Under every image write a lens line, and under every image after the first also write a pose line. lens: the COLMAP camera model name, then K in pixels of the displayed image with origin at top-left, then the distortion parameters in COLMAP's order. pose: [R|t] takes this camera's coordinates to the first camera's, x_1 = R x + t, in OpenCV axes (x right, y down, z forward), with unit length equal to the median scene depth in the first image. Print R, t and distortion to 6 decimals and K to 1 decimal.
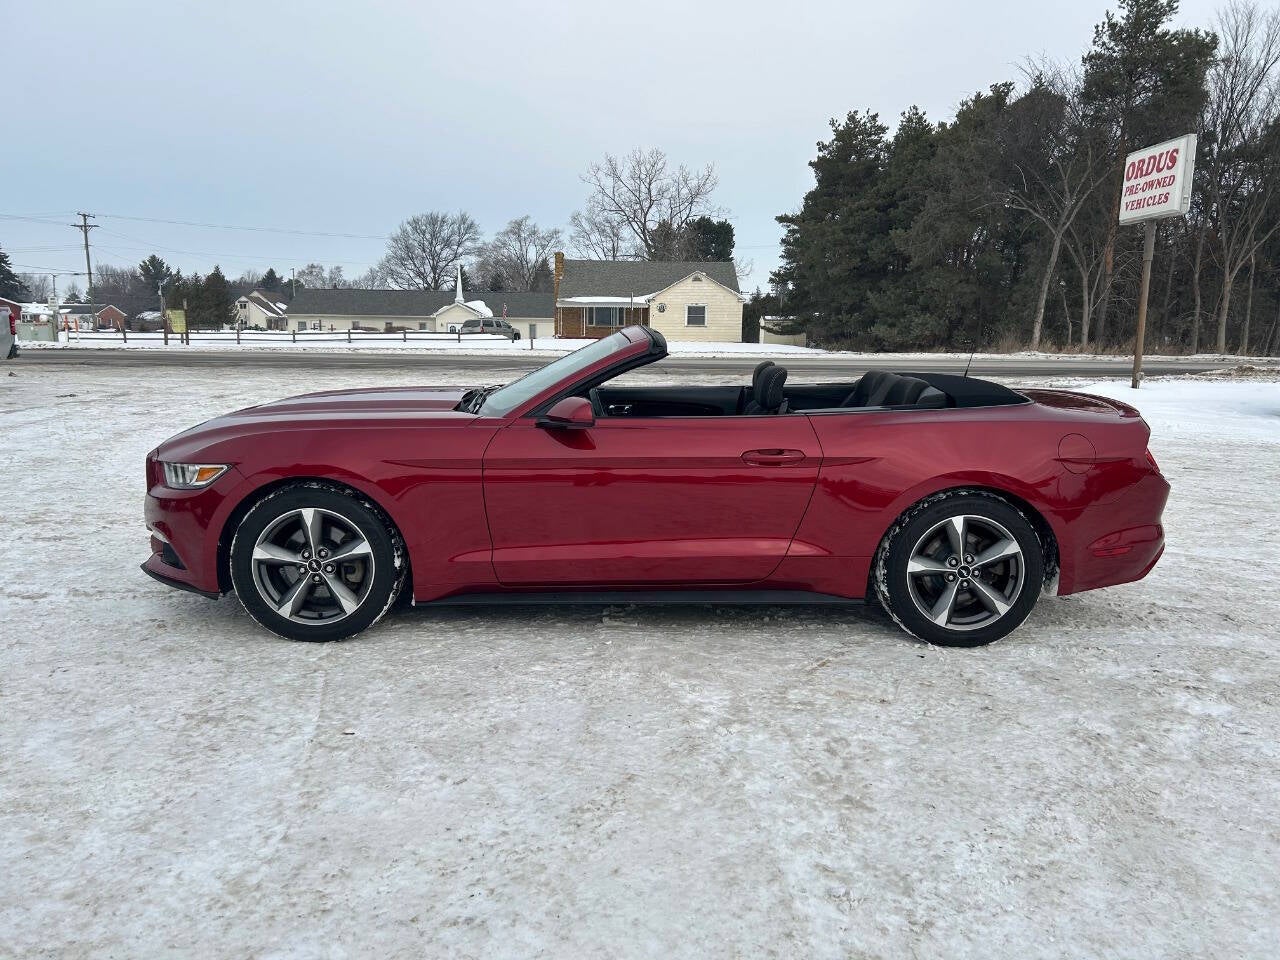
lens RADIAL K [[964.1, 0, 648.7], [0, 964.1, 473.6], [0, 0, 1]] dist [0.062513, -0.064747]
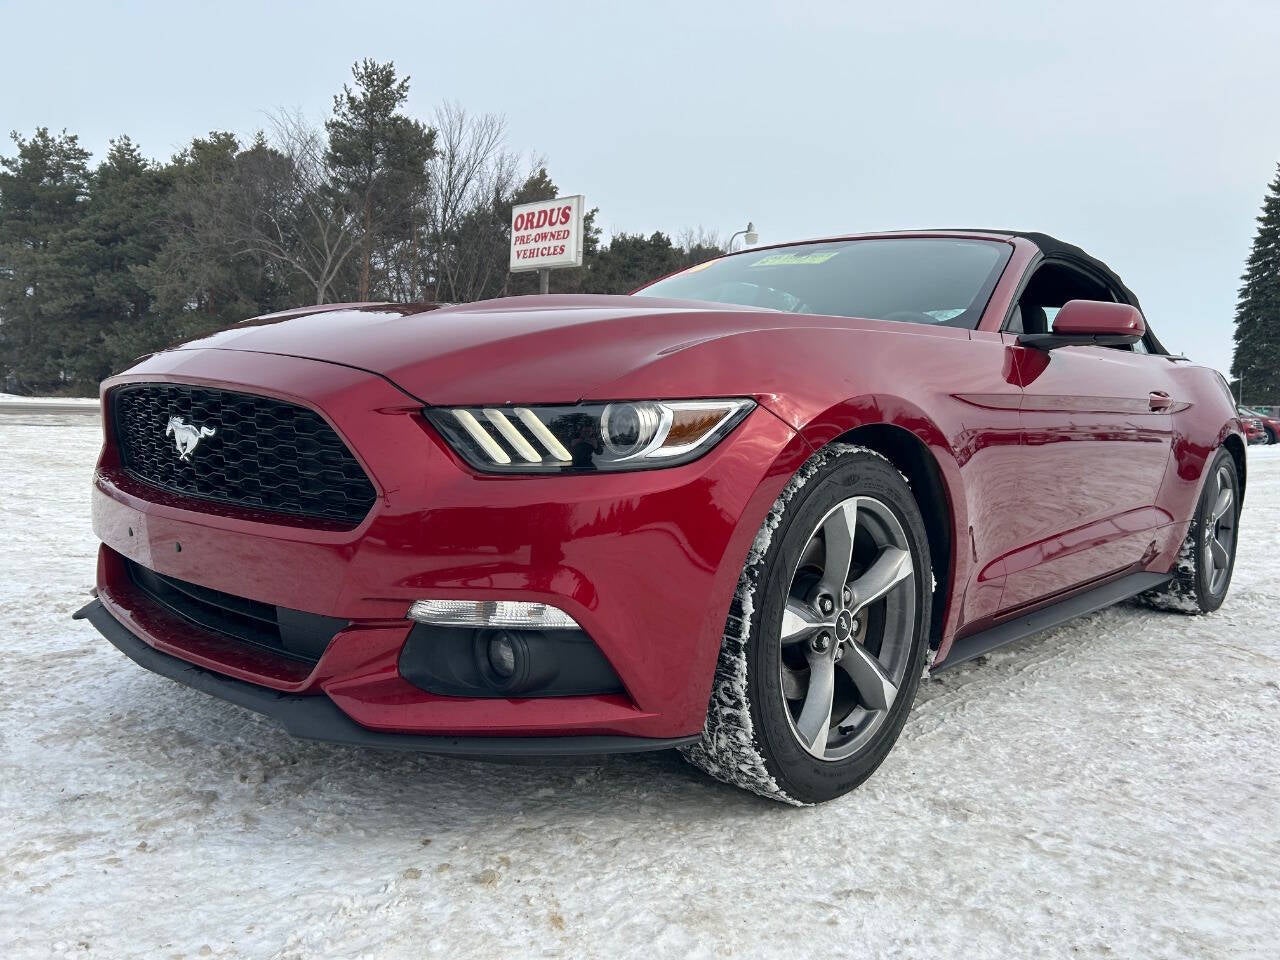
lens RADIAL K [[968.5, 0, 644.1], [0, 968.5, 465.3], [0, 0, 1]] dist [0.046662, -0.049068]
pose [[0.701993, -0.033053, 0.711417, -0.176263], [0.084307, 0.995755, -0.036927, 0.006794], [-0.707177, 0.085900, 0.701800, 0.176311]]
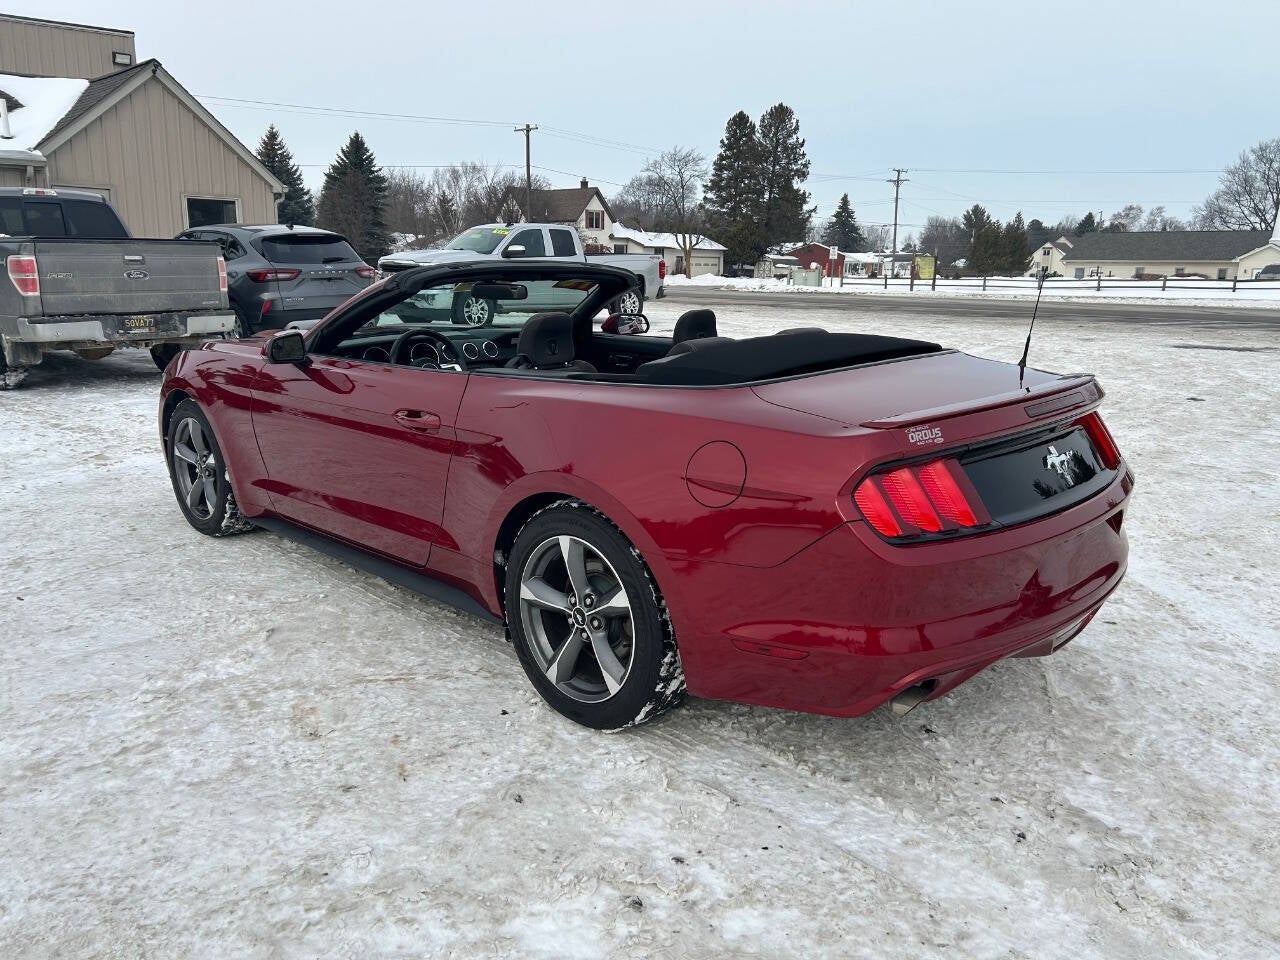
lens RADIAL K [[965.2, 0, 644.1], [0, 965.2, 477.2], [0, 0, 1]] dist [0.054211, -0.054932]
pose [[0.694825, 0.155683, -0.702126, 0.201933], [-0.116246, 0.987763, 0.103981, -0.018579], [0.709722, 0.009371, 0.704419, 0.132794]]
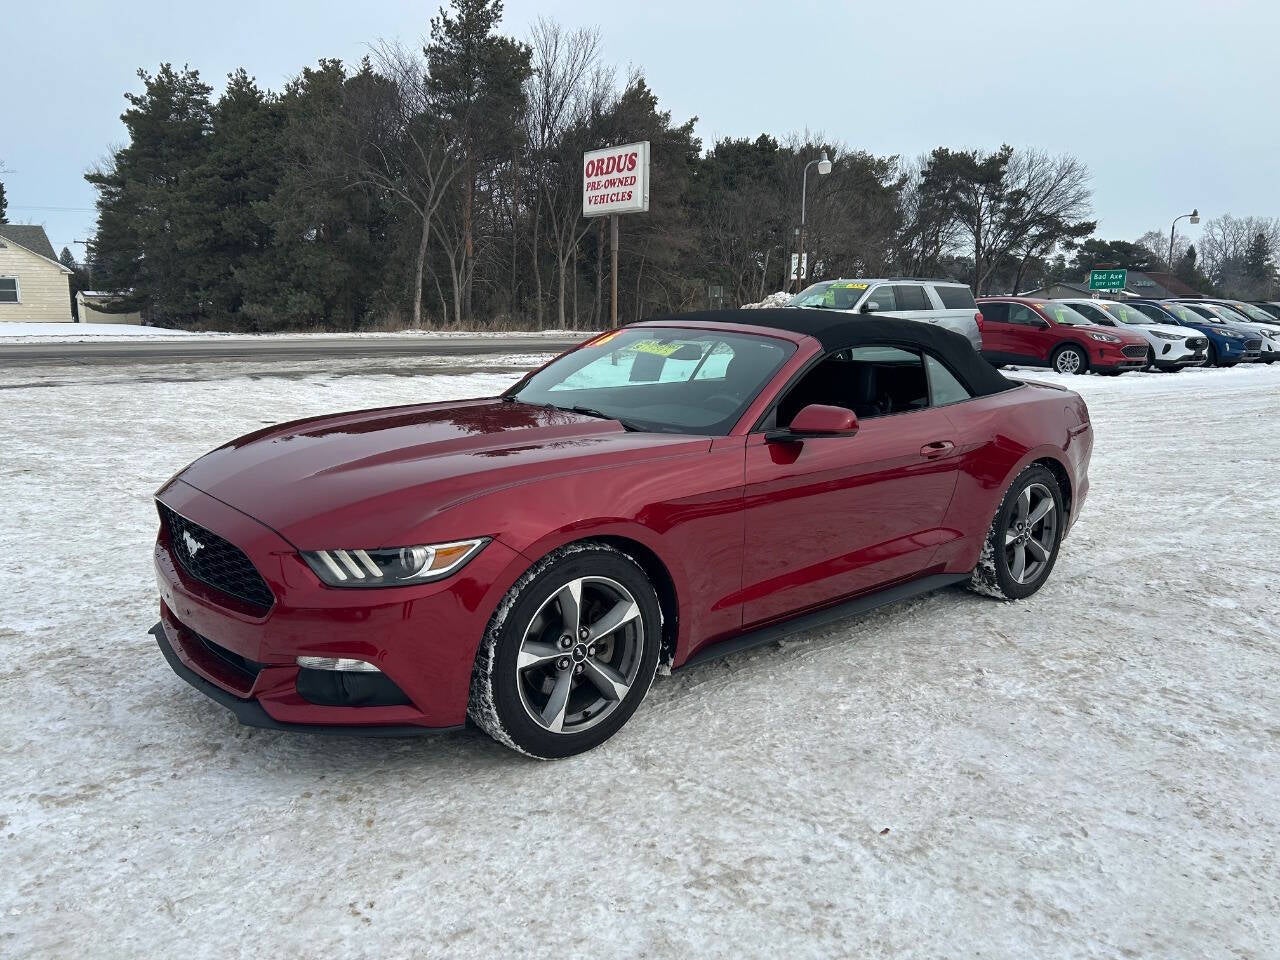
lens RADIAL K [[965.2, 0, 644.1], [0, 965.2, 477.2], [0, 0, 1]] dist [0.054211, -0.054932]
pose [[0.781097, -0.114869, 0.613754, -0.180083], [0.098379, 0.993296, 0.060700, -0.019399], [-0.616611, 0.012968, 0.787161, 0.090364]]
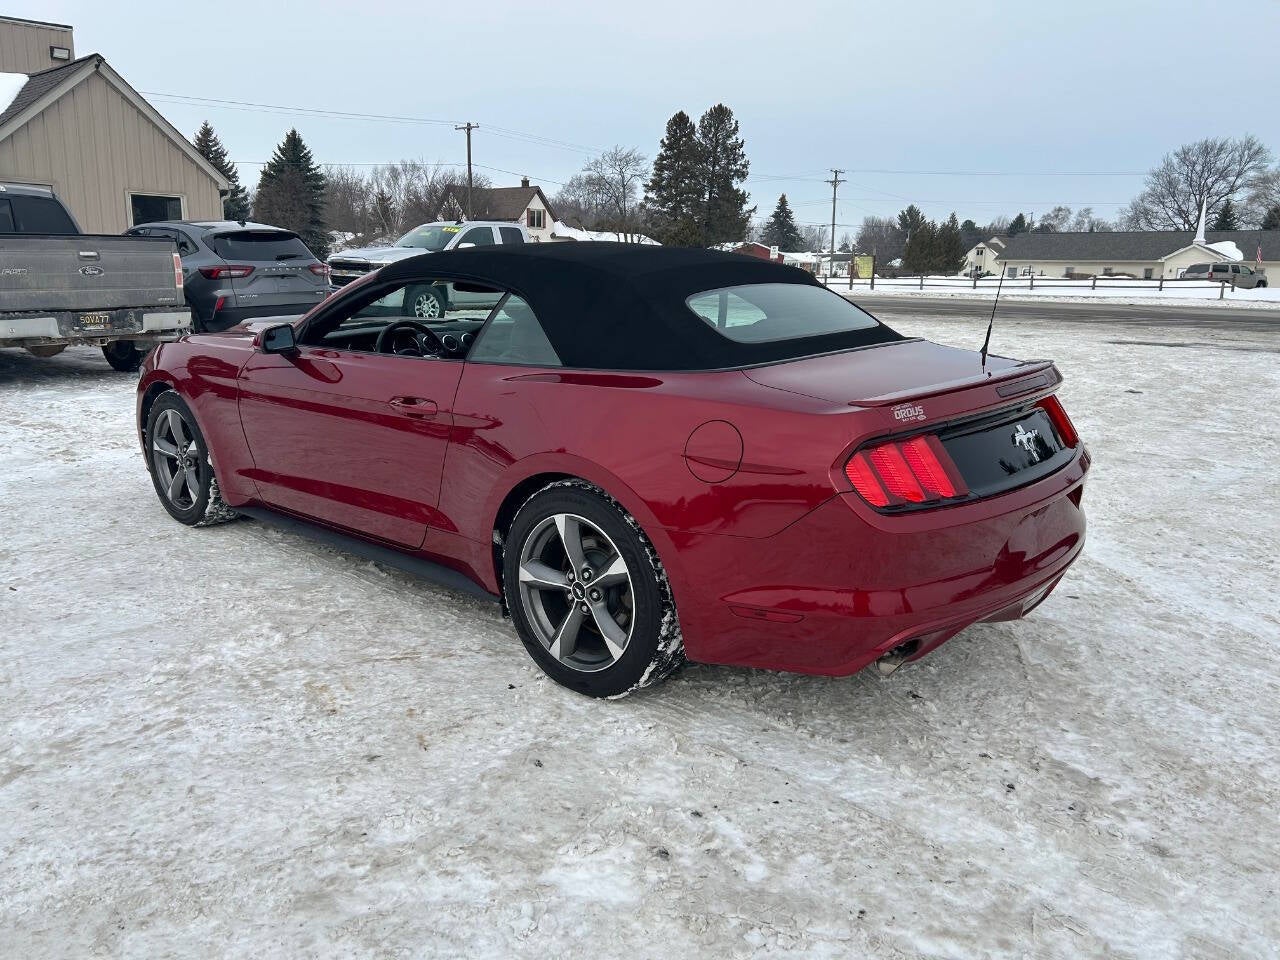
lens RADIAL K [[965.0, 0, 627.3], [0, 965.0, 473.5], [0, 0, 1]] dist [0.052583, -0.051835]
pose [[0.725898, 0.147673, -0.671763, 0.200181], [-0.112217, 0.989020, 0.096155, -0.015035], [0.678587, 0.005584, 0.734499, 0.119402]]
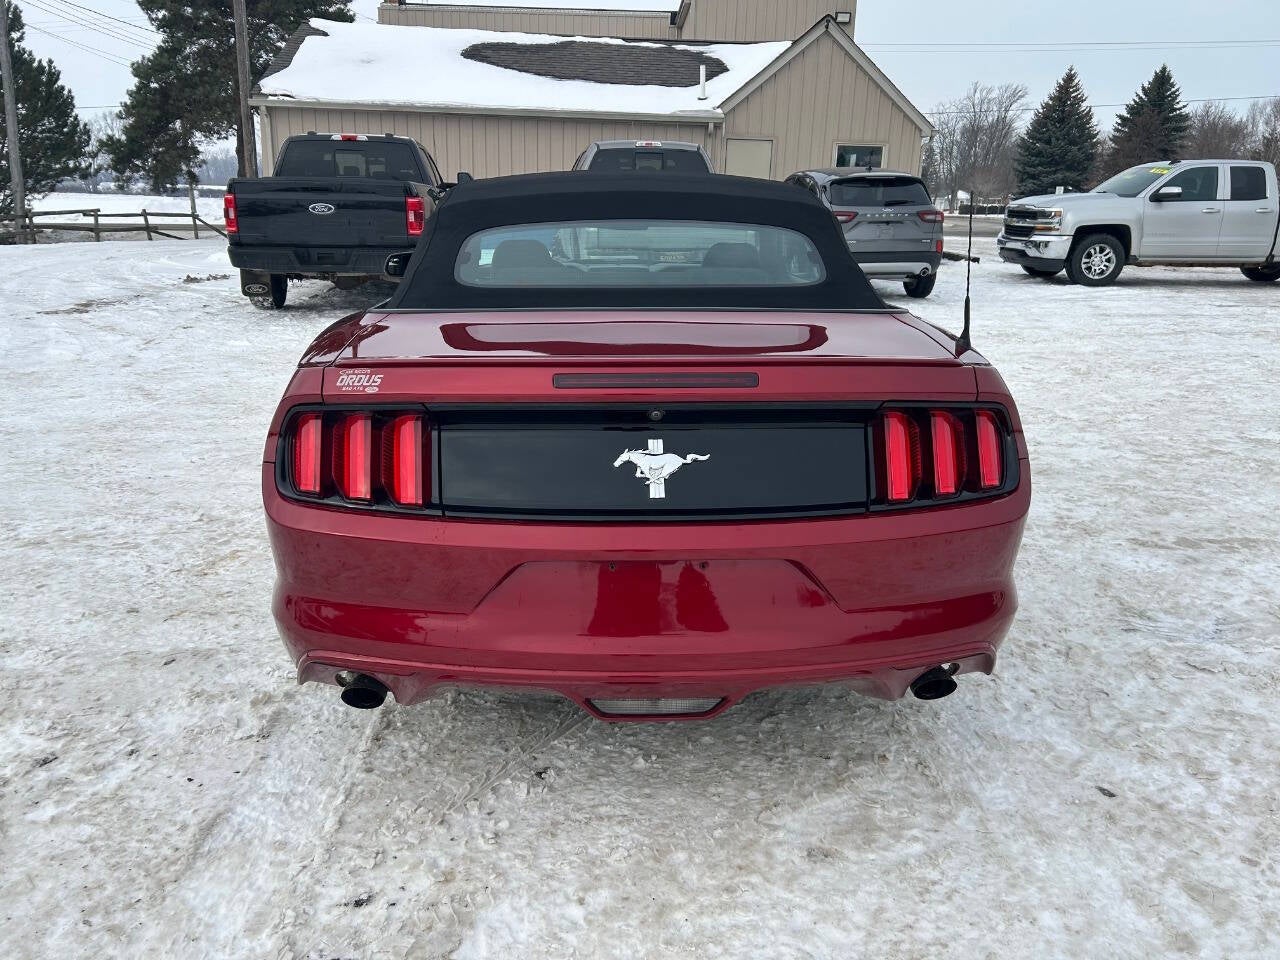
lens RADIAL K [[965.0, 0, 627.3], [0, 965.0, 473.5], [0, 0, 1]] dist [0.052583, -0.051835]
pose [[-0.009608, 0.264423, -0.964359, 0.242676], [-0.174637, 0.949138, 0.261989, -0.039808], [0.984586, 0.170930, 0.037059, 0.287946]]
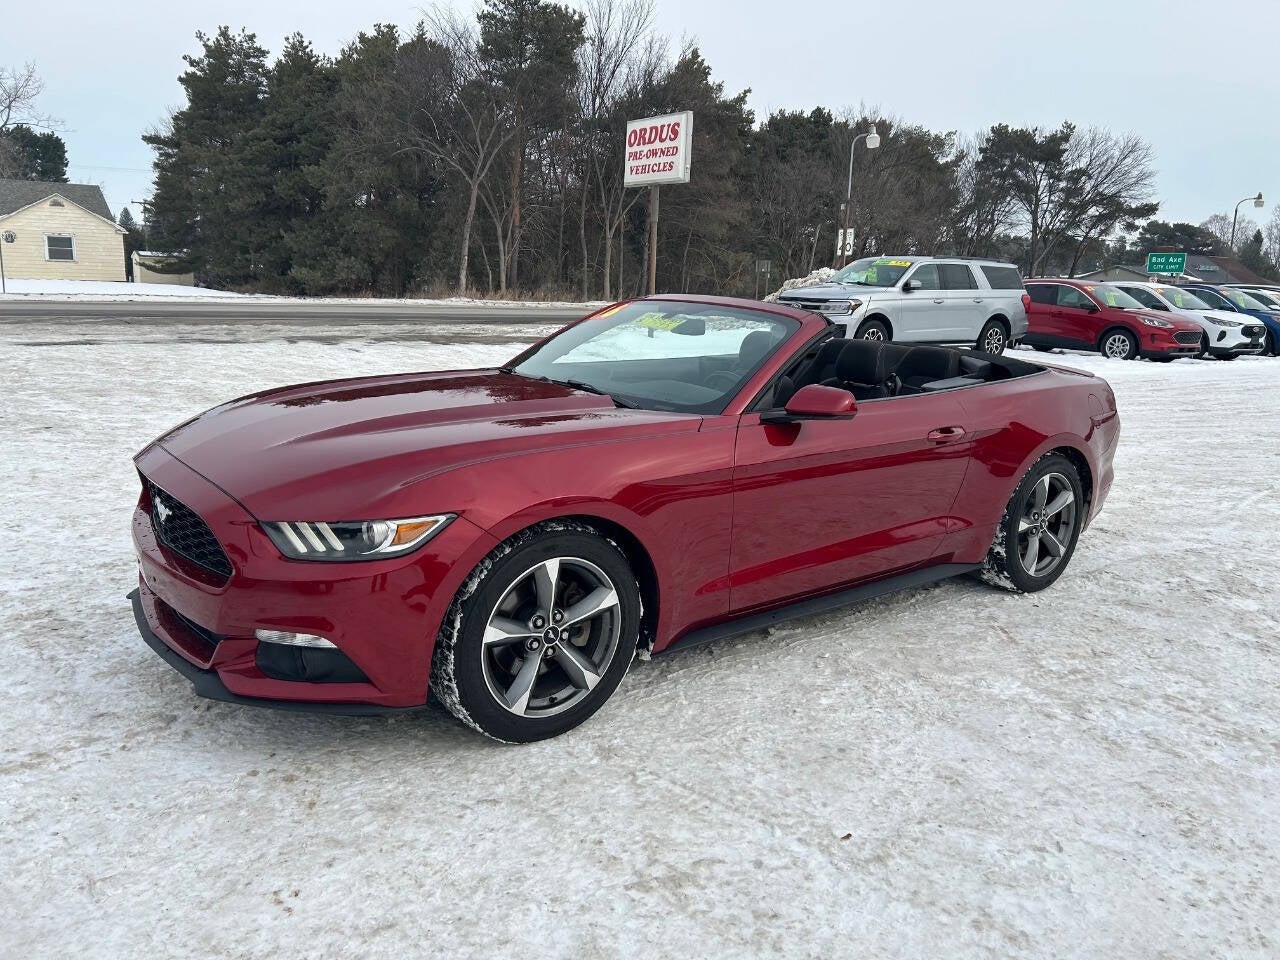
lens RADIAL K [[967.3, 0, 654.3], [0, 967.3, 463.5], [0, 0, 1]] dist [0.054438, -0.055185]
pose [[0.805778, -0.098738, 0.583929, -0.165368], [0.070510, 0.994985, 0.070946, -0.019033], [-0.588006, -0.015994, 0.808699, 0.087965]]
